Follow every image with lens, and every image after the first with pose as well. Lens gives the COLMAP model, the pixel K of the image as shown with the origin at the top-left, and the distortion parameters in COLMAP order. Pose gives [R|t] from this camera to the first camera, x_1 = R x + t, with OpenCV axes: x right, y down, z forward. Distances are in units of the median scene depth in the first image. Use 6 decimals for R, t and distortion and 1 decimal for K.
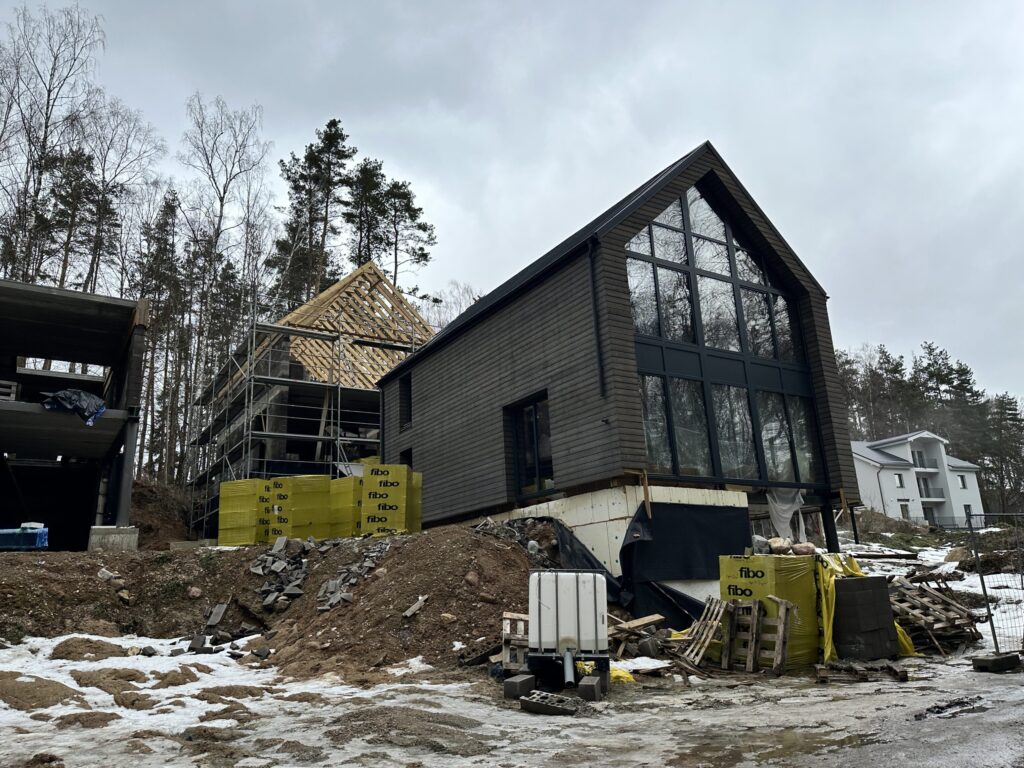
lens RADIAL K [[714.3, 0, 504.3], [0, 714.3, 403.6], [0, 0, 1]] dist [0.047534, -0.053341]
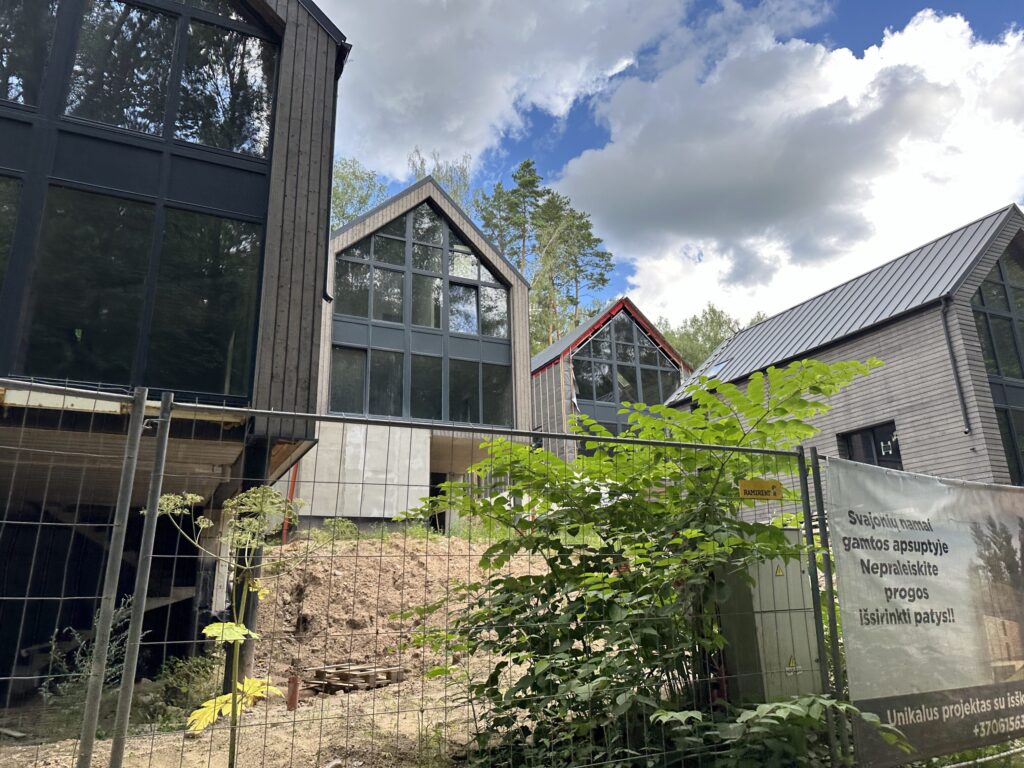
lens RADIAL K [[714.3, 0, 515.0], [0, 714.3, 385.4], [0, 0, 1]] dist [0.047534, -0.053341]
pose [[0.992243, -0.019440, -0.122783, -0.386380], [0.015119, 0.999236, -0.036027, -0.041150], [0.123390, 0.033891, 0.991779, -0.251413]]
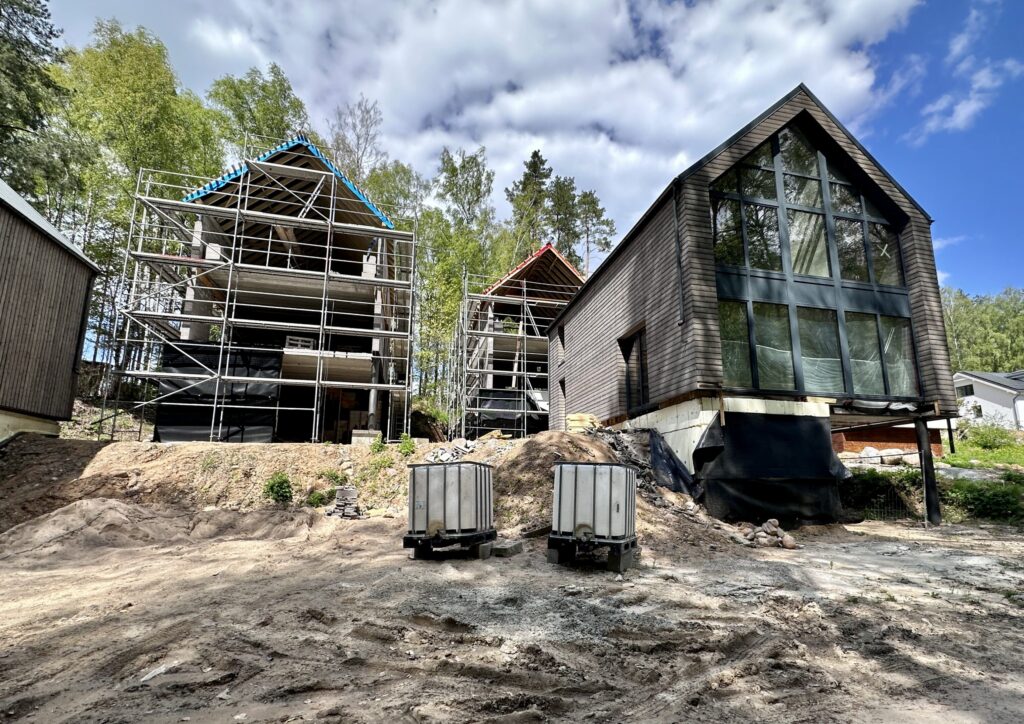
lens RADIAL K [[492.1, 0, 533.2], [0, 492.1, 402.0], [0, 0, 1]] dist [-0.010718, 0.001289]
pose [[0.952070, -0.011560, -0.305662, 0.125128], [0.038307, 0.995924, 0.081653, 0.039149], [0.303473, -0.089448, 0.948632, 0.142739]]
